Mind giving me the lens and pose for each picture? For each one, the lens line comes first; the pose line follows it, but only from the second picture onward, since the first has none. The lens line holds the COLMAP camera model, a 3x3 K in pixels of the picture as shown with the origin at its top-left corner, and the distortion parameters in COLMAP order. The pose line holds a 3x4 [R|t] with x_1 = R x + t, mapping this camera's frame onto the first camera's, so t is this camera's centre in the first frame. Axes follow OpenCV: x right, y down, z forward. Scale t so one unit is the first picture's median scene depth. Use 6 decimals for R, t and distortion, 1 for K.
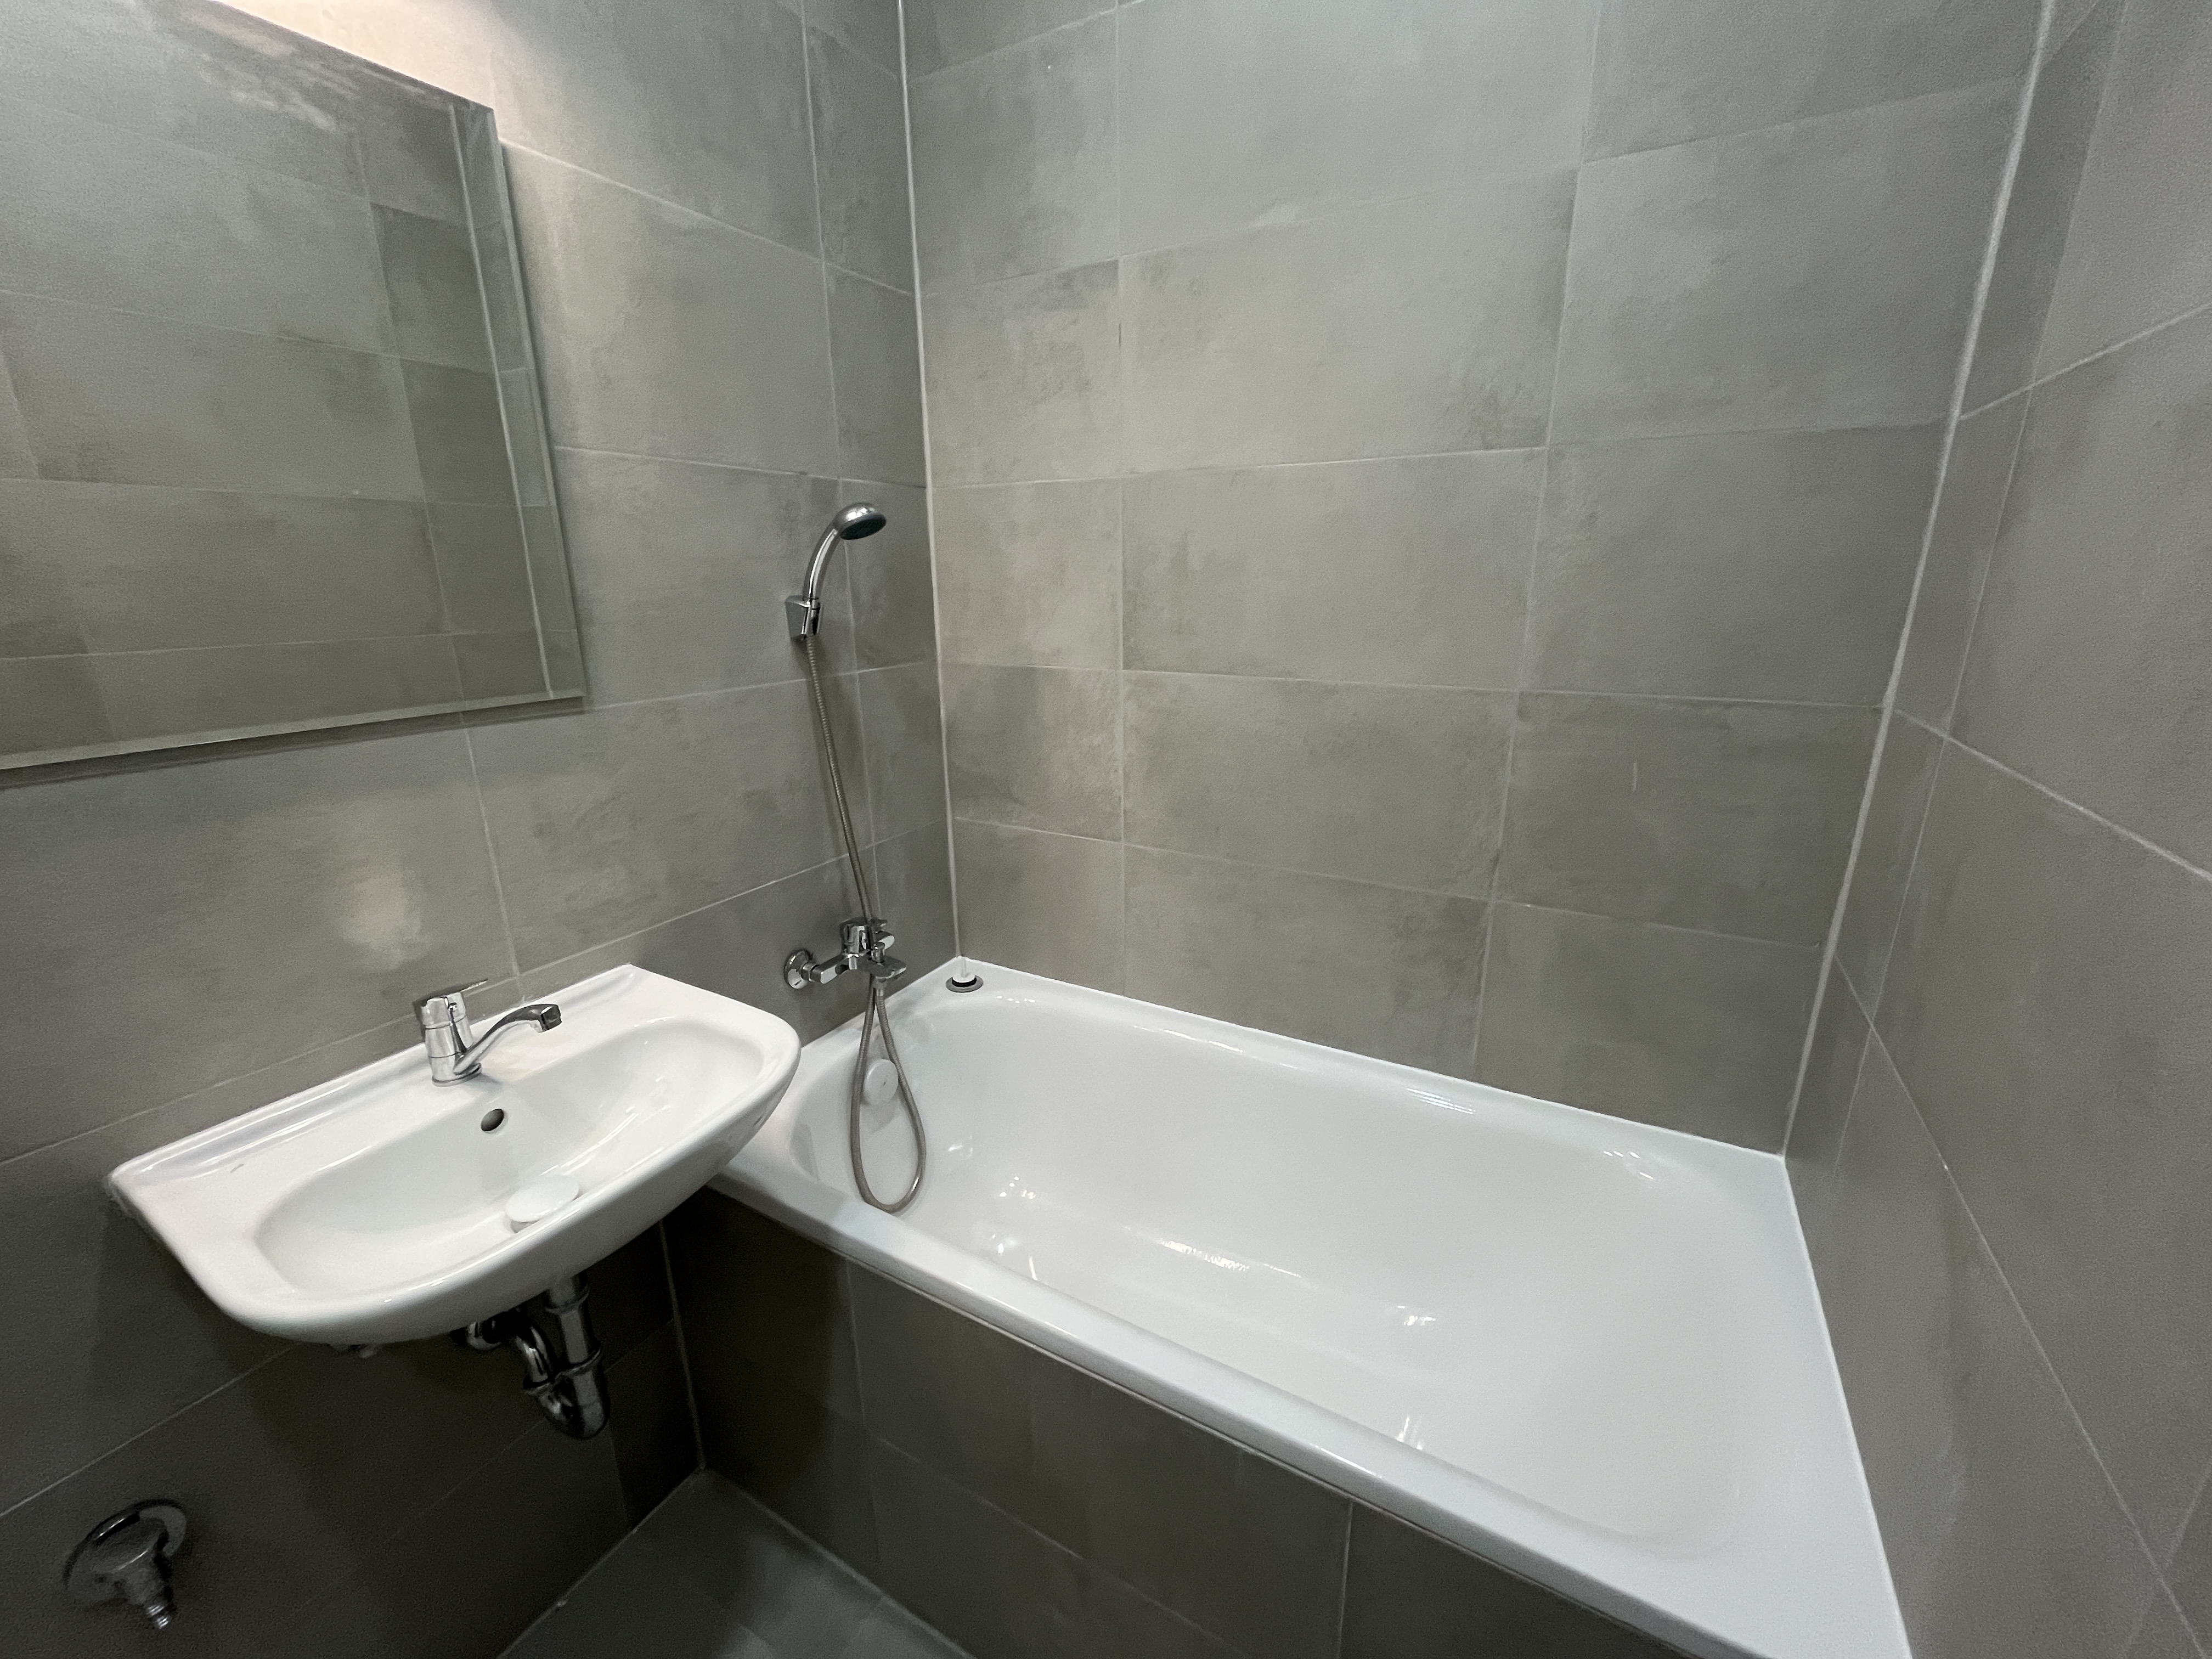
lens RADIAL K [[894.4, 0, 1106.3], [0, 894.4, 827.7], [0, 0, 1]] dist [-0.000111, -0.000059]
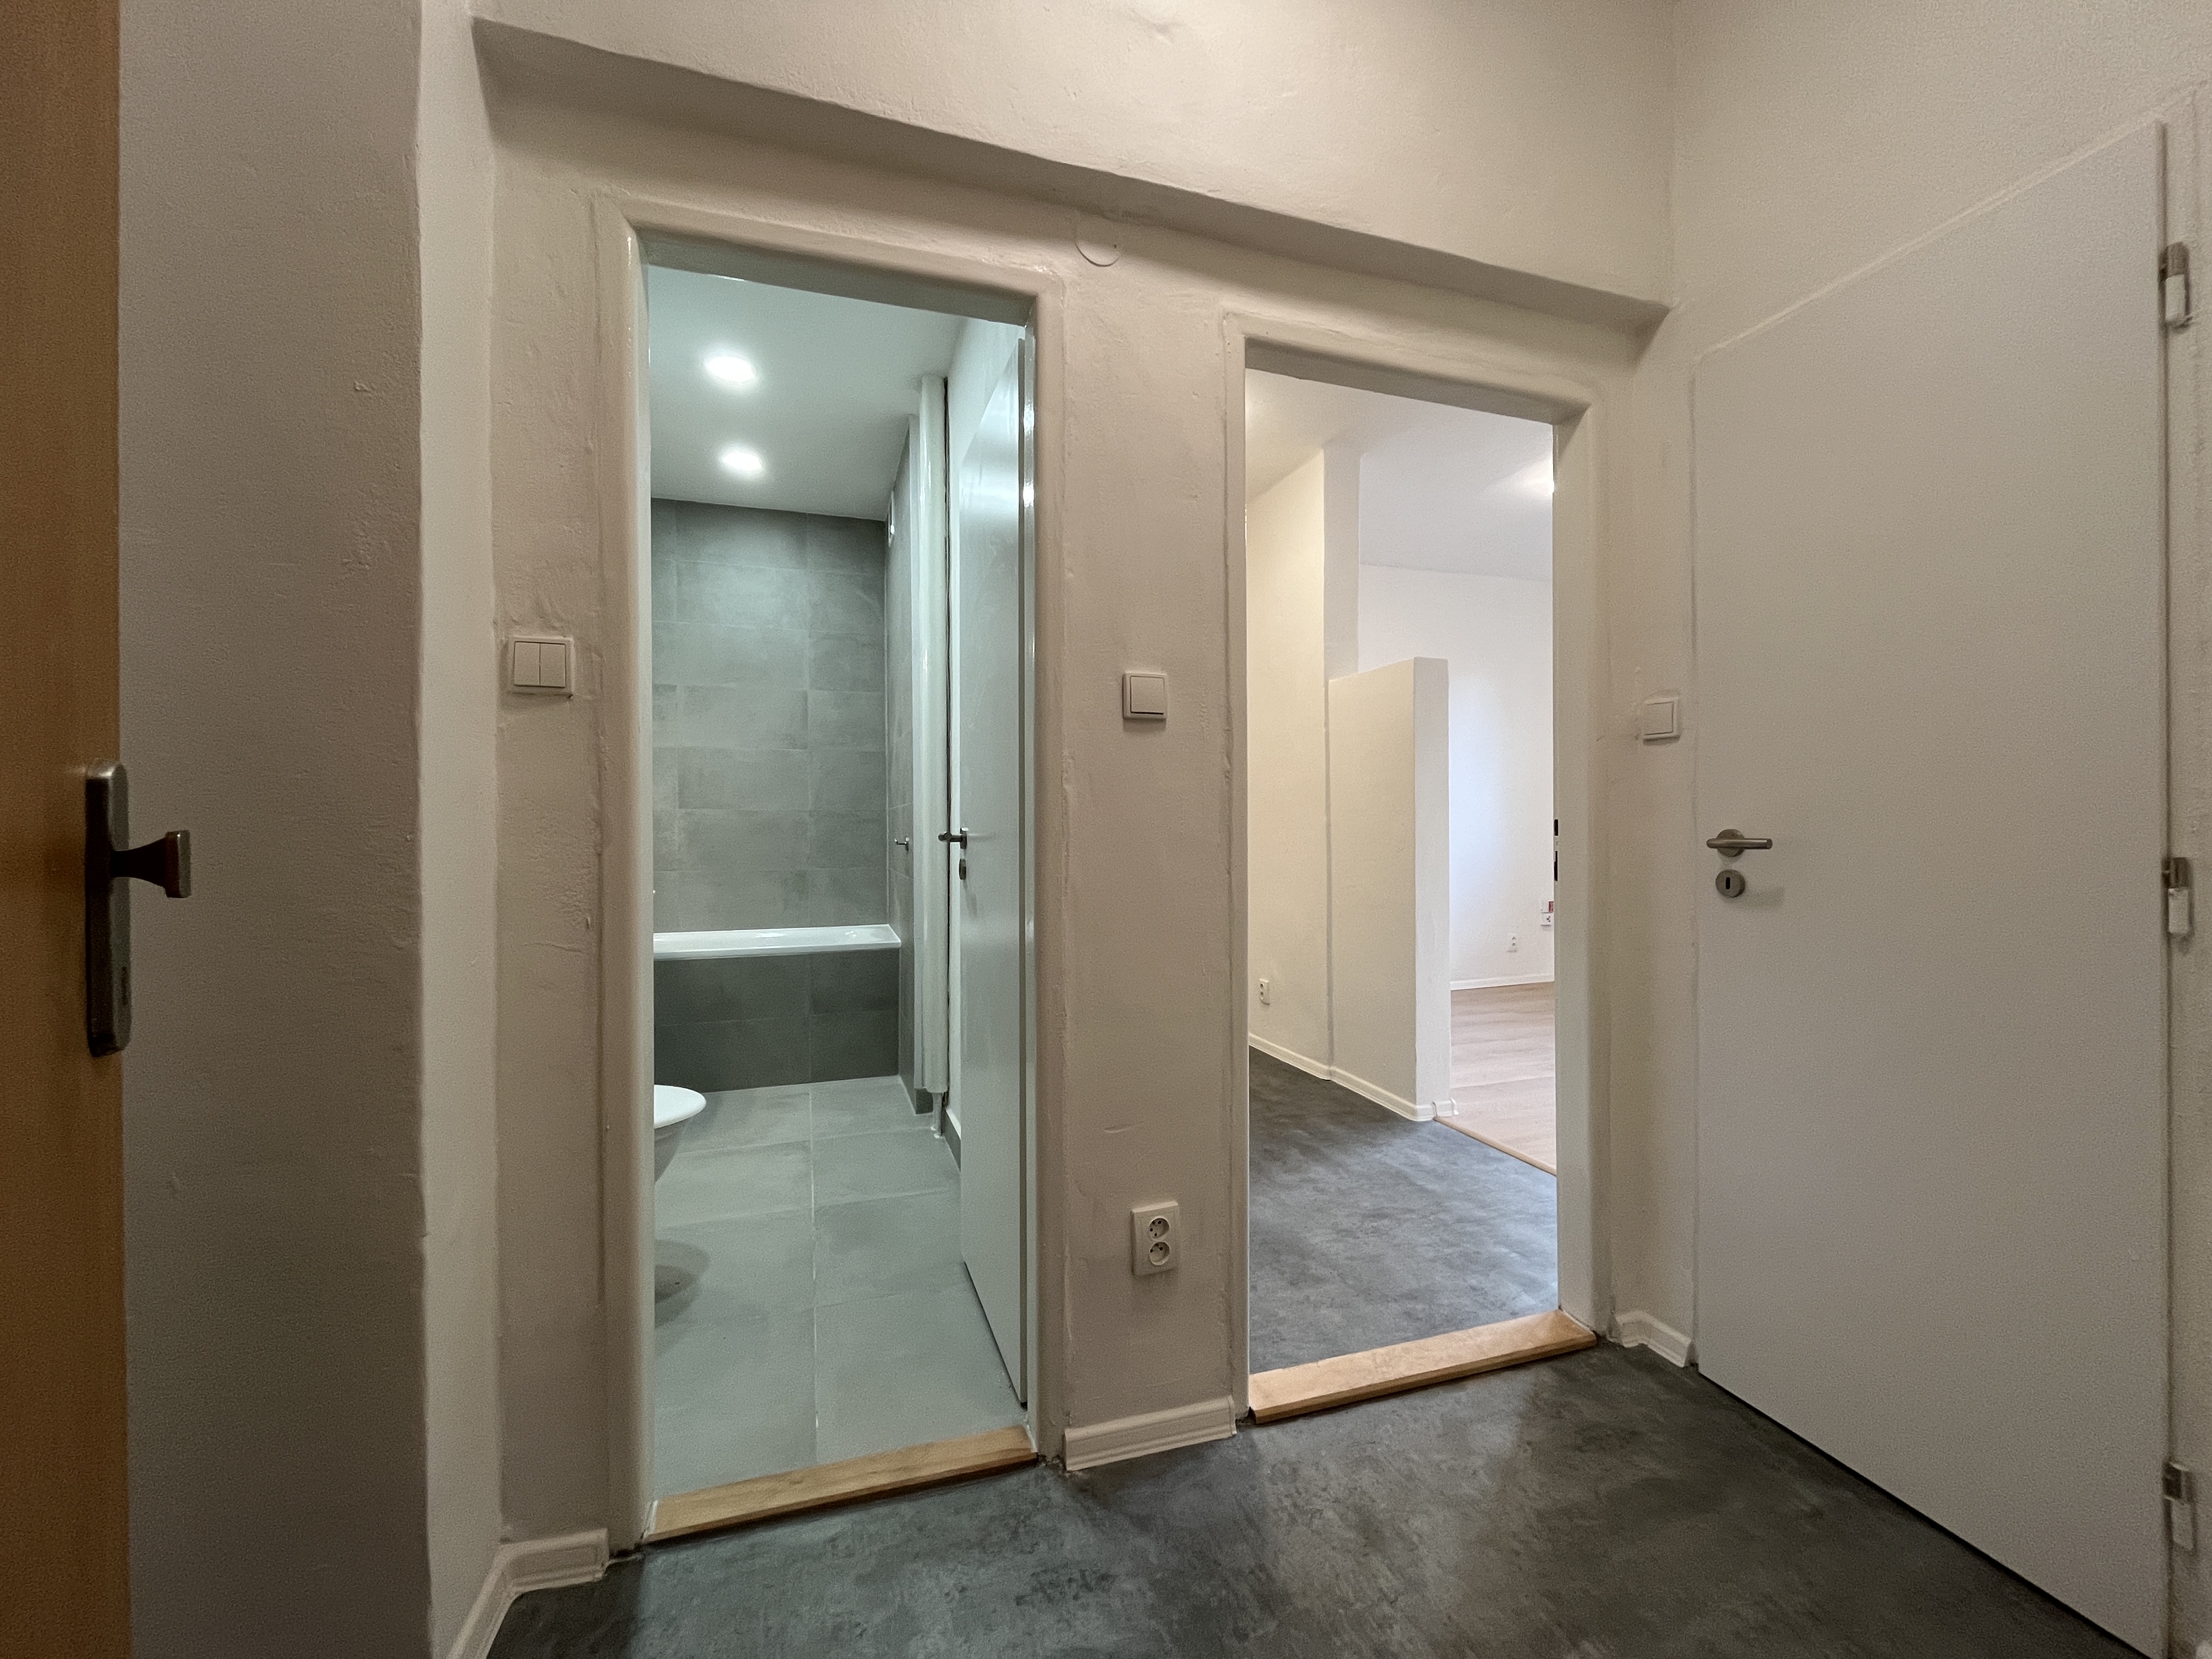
lens RADIAL K [[894.4, 0, 1104.6], [0, 894.4, 833.1], [0, 0, 1]] dist [-0.000111, -0.000059]
pose [[0.681658, 0.003912, 0.731660, -1.438607], [0.199139, 0.961243, -0.190669, 0.902801], [-0.704049, 0.275674, 0.654460, -2.302170]]
